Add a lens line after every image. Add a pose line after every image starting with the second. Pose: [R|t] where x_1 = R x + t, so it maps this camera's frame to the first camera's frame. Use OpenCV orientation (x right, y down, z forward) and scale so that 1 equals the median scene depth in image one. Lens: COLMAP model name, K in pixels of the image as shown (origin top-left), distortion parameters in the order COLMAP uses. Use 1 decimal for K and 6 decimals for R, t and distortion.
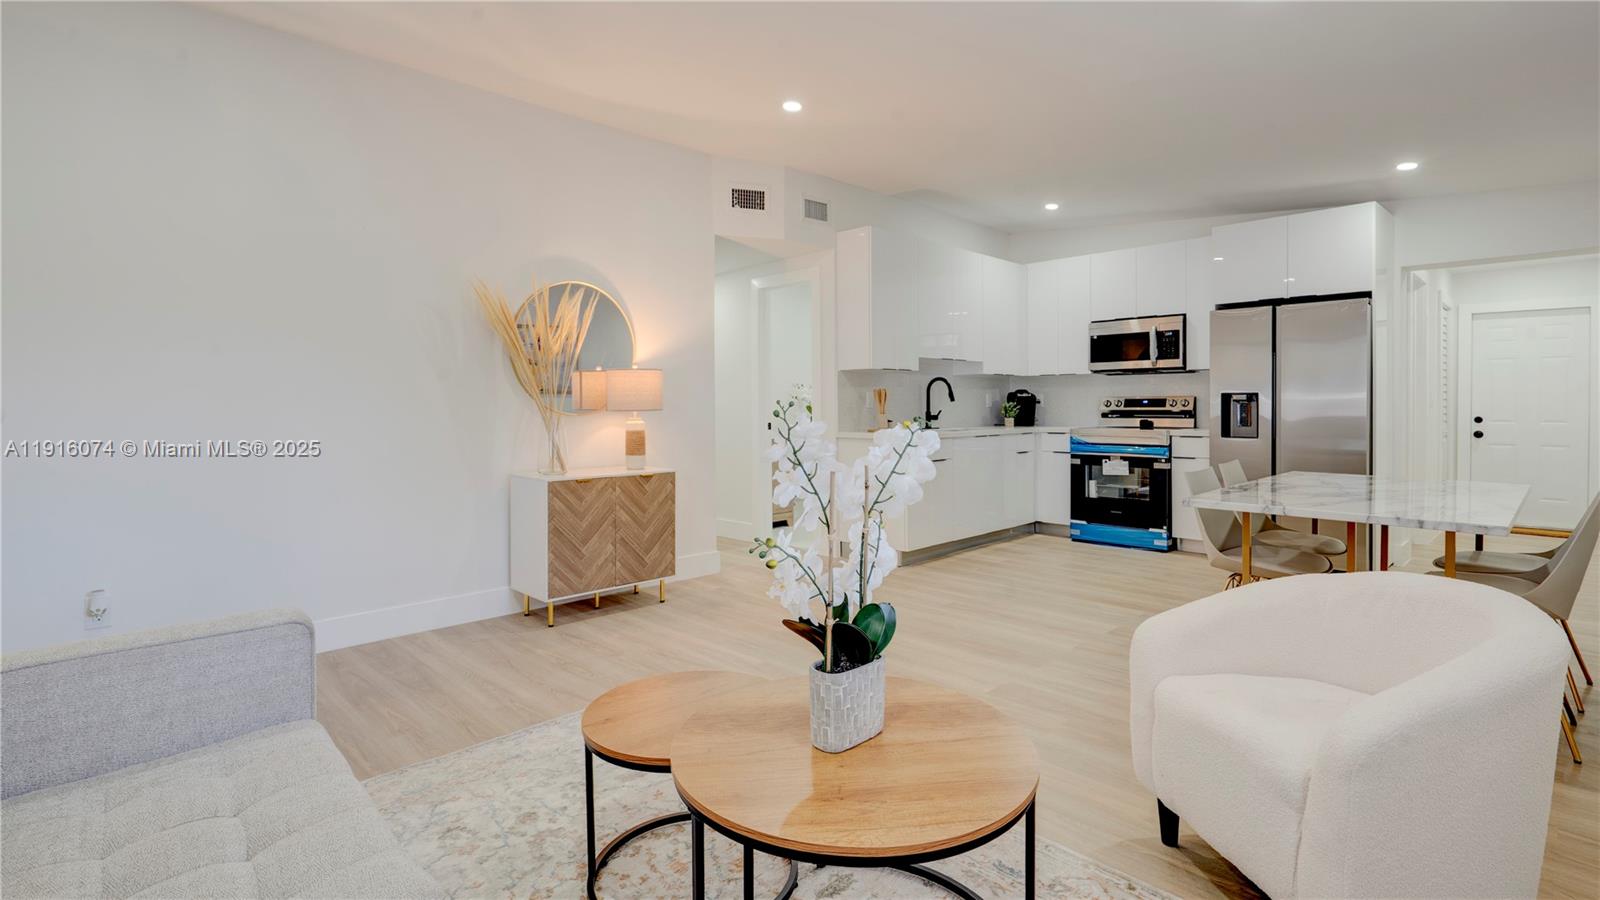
lens RADIAL K [[756.7, 0, 806.2], [0, 756.7, 410.8], [0, 0, 1]] dist [-0.000673, -0.000052]
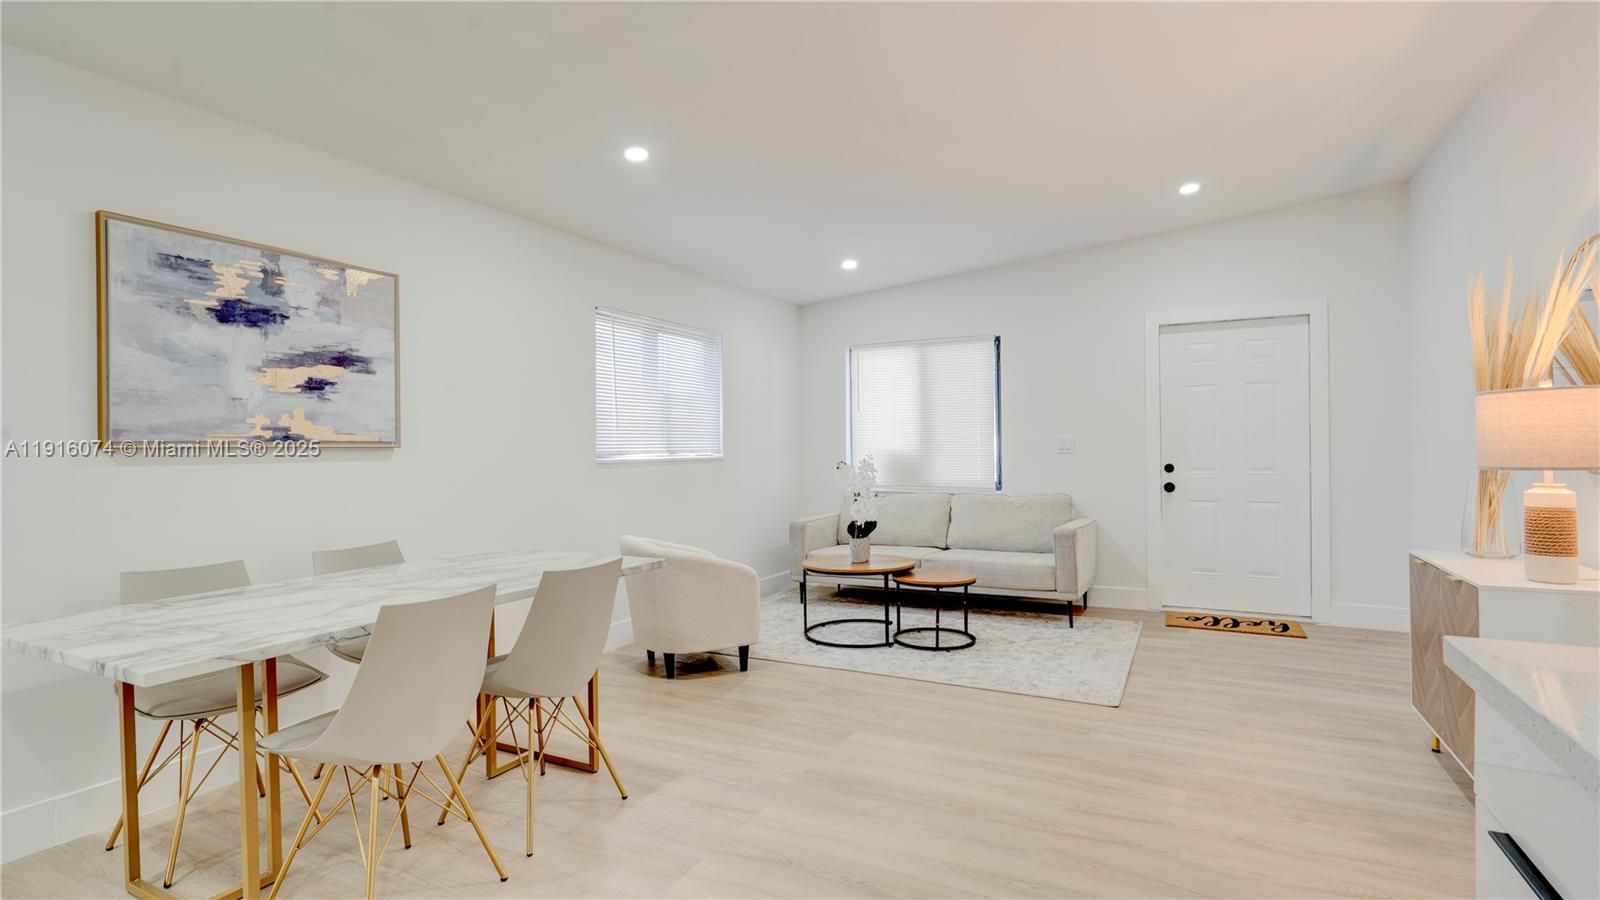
lens RADIAL K [[749.4, 0, 792.7], [0, 749.4, 448.5], [0, 0, 1]] dist [-0.001442, 0.000547]
pose [[-0.958030, 0.017090, -0.286158, 0.306739], [0.014581, 0.999834, 0.010897, -0.019545], [0.286297, 0.006267, -0.958121, 0.986145]]
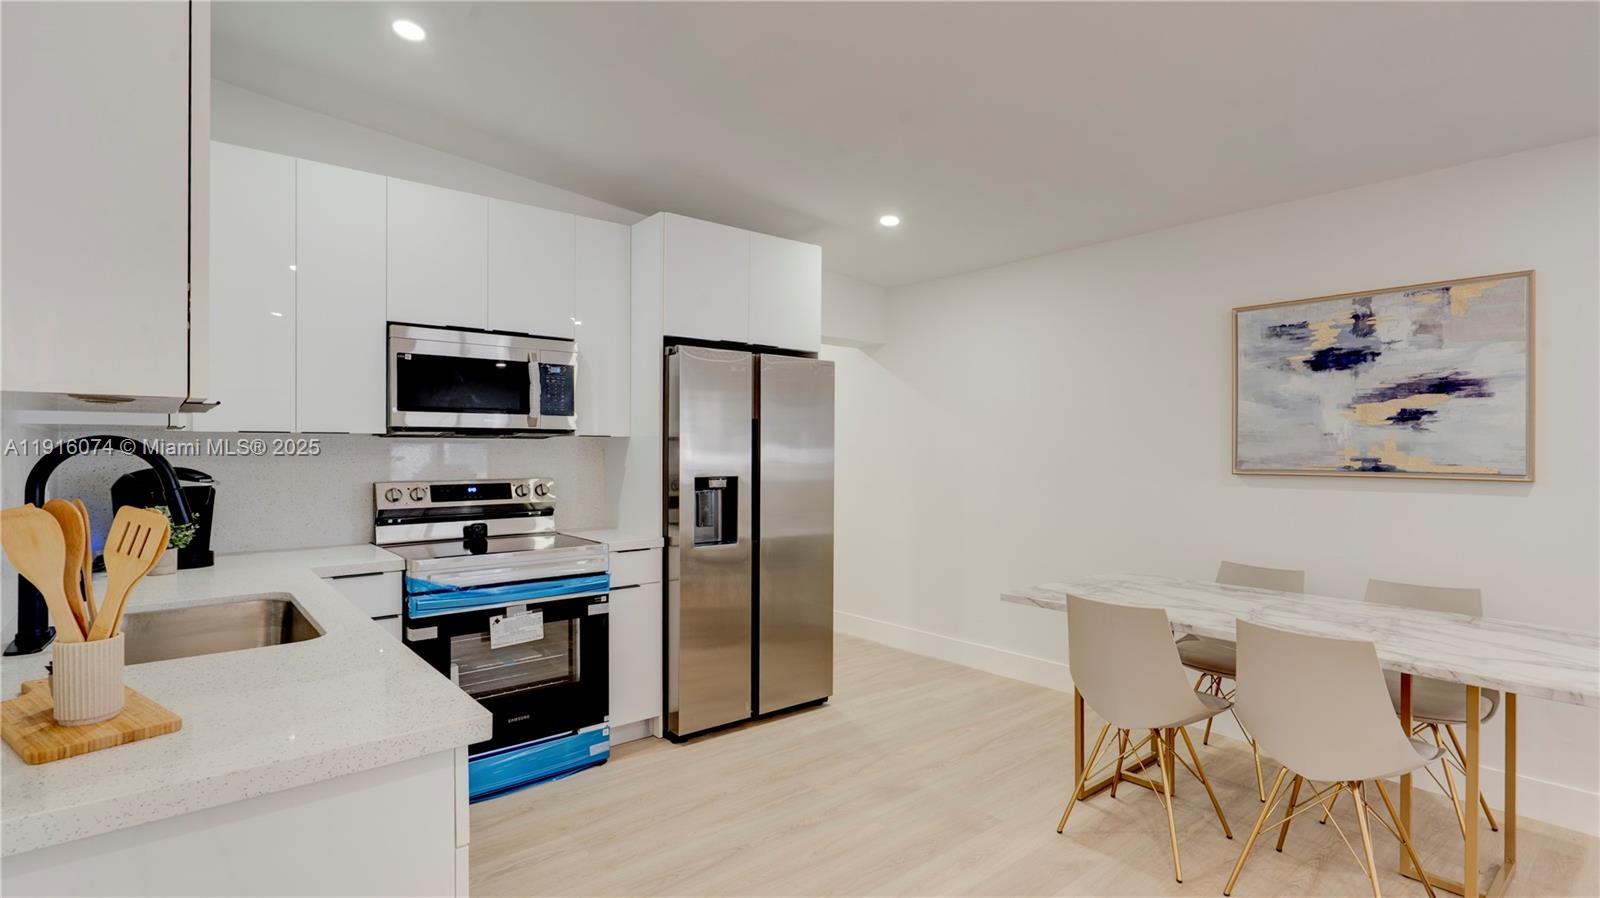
lens RADIAL K [[762.2, 0, 805.8], [0, 762.2, 445.5], [0, 0, 1]] dist [-0.001277, 0.000001]
pose [[0.085974, 0.009646, 0.996251, -0.072427], [0.006583, 0.999926, -0.010249, -0.038775], [-0.996276, 0.007440, 0.085904, 0.771601]]
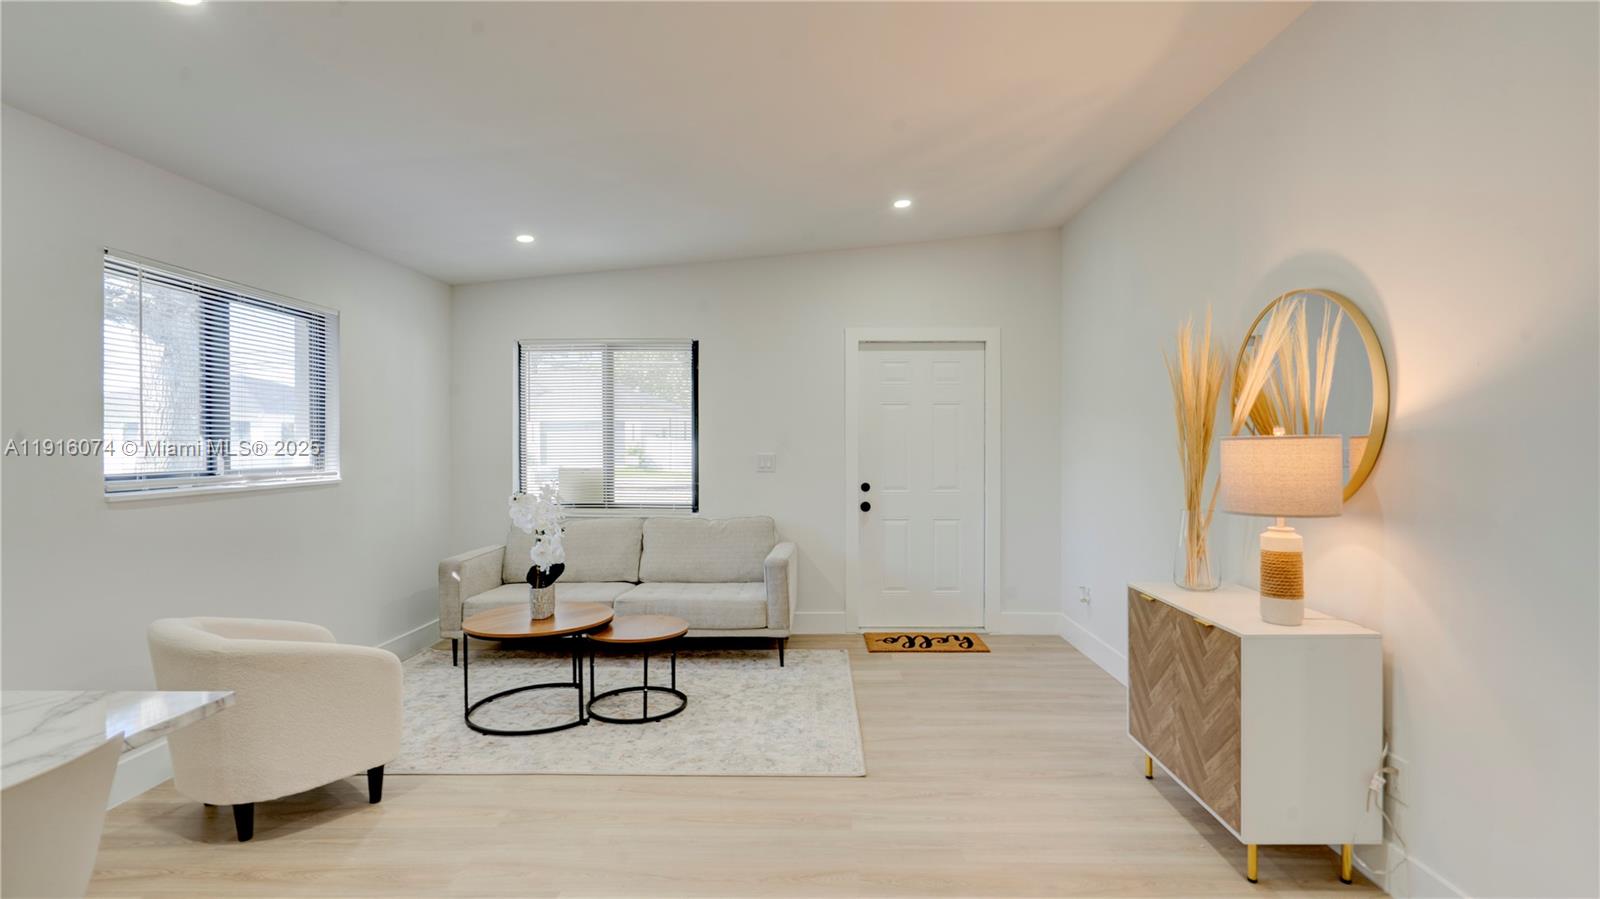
lens RADIAL K [[749.4, 0, 792.7], [0, 749.4, 448.0], [0, 0, 1]] dist [-0.001442, 0.000547]
pose [[-0.731431, 0.011350, -0.681821, 0.284853], [0.000834, 0.999876, 0.015750, -0.040028], [0.681915, 0.010951, -0.731349, 0.844749]]
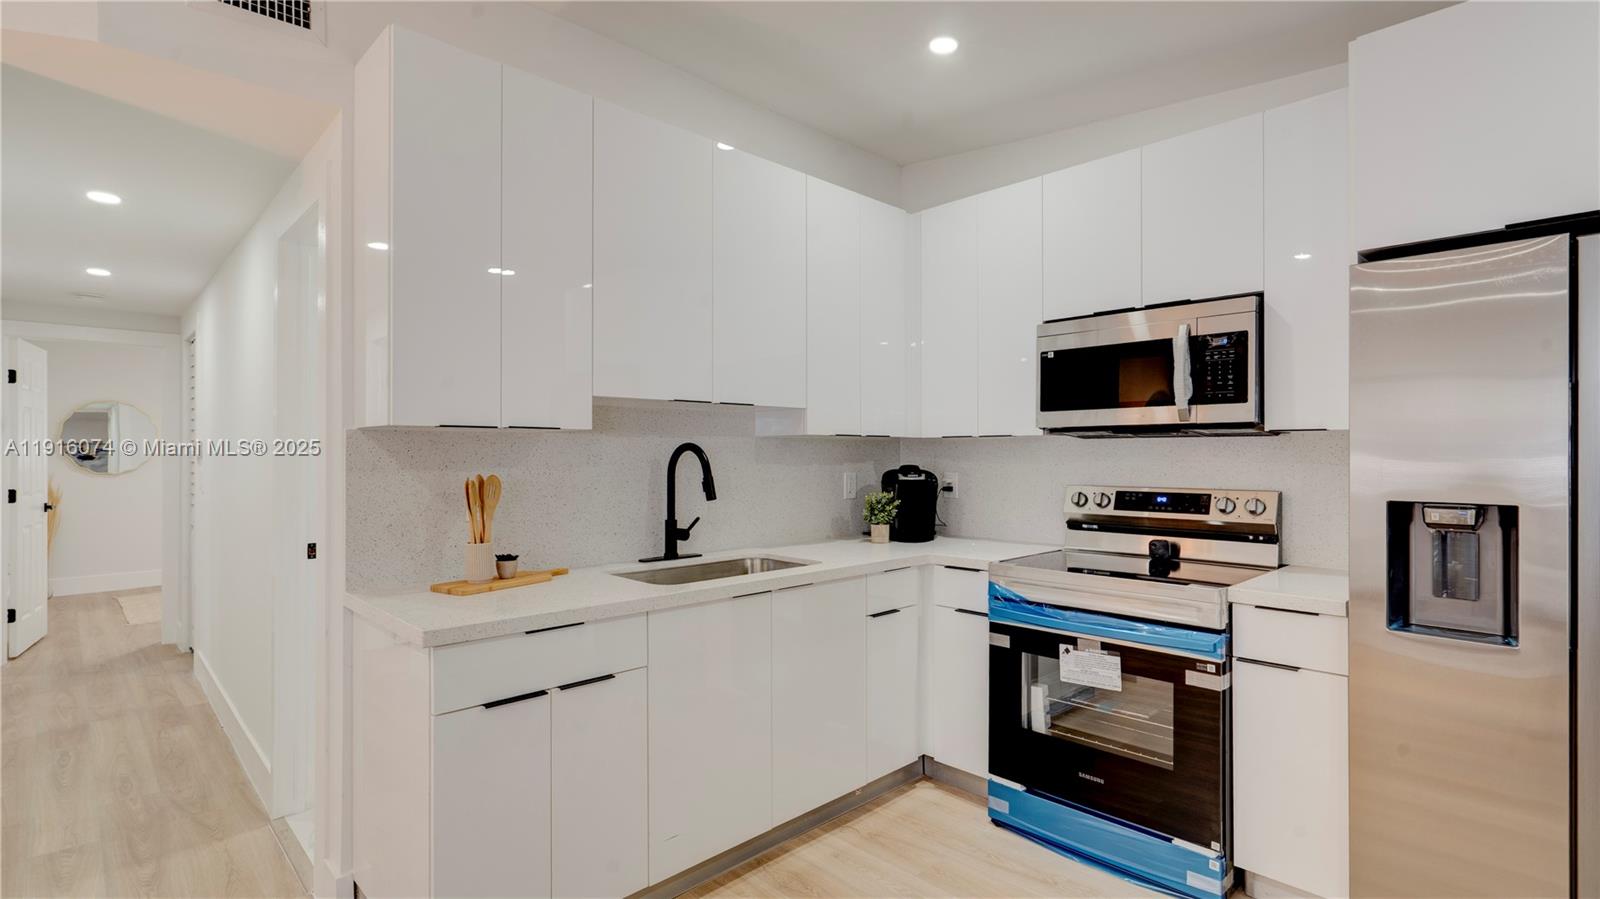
lens RADIAL K [[760.2, 0, 808.3], [0, 760.2, 453.6], [0, 0, 1]] dist [0.000770, 0.000278]
pose [[0.999953, 0.004441, -0.008667, 0.261211], [-0.004515, 0.999953, -0.008521, -0.036699], [0.008629, 0.008560, 0.999926, 0.590124]]
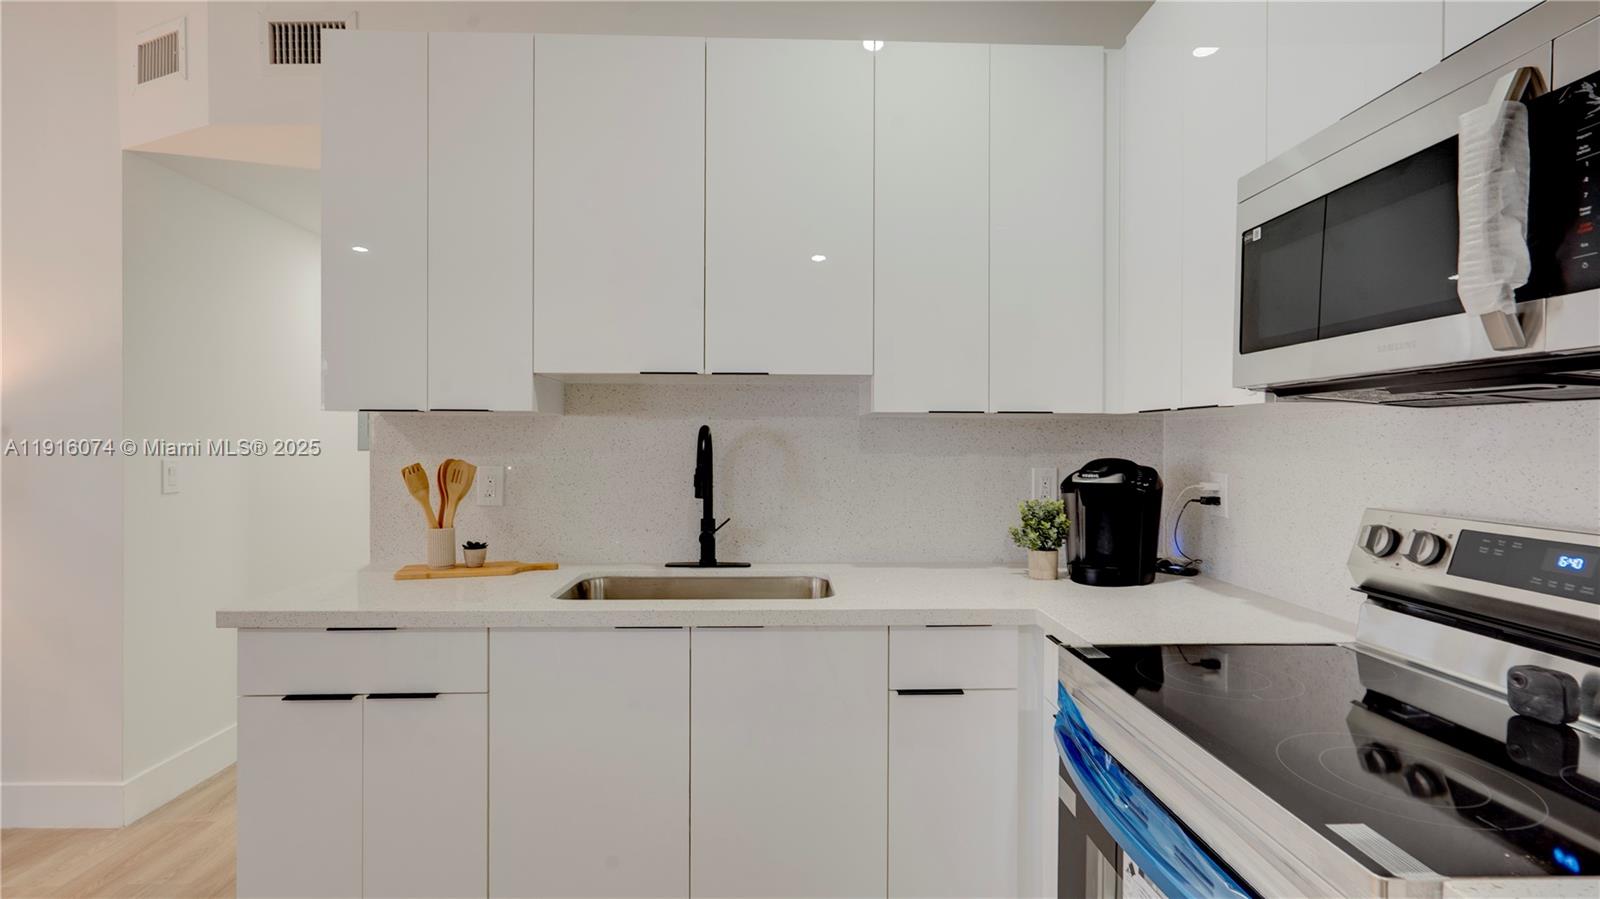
lens RADIAL K [[749.4, 0, 792.7], [0, 749.4, 448.0], [0, 0, 1]] dist [-0.001442, 0.000547]
pose [[0.722412, 0.014775, -0.691305, 0.469715], [-0.010937, 0.999891, 0.009941, -0.039948], [0.691376, 0.000379, 0.722495, 0.815562]]
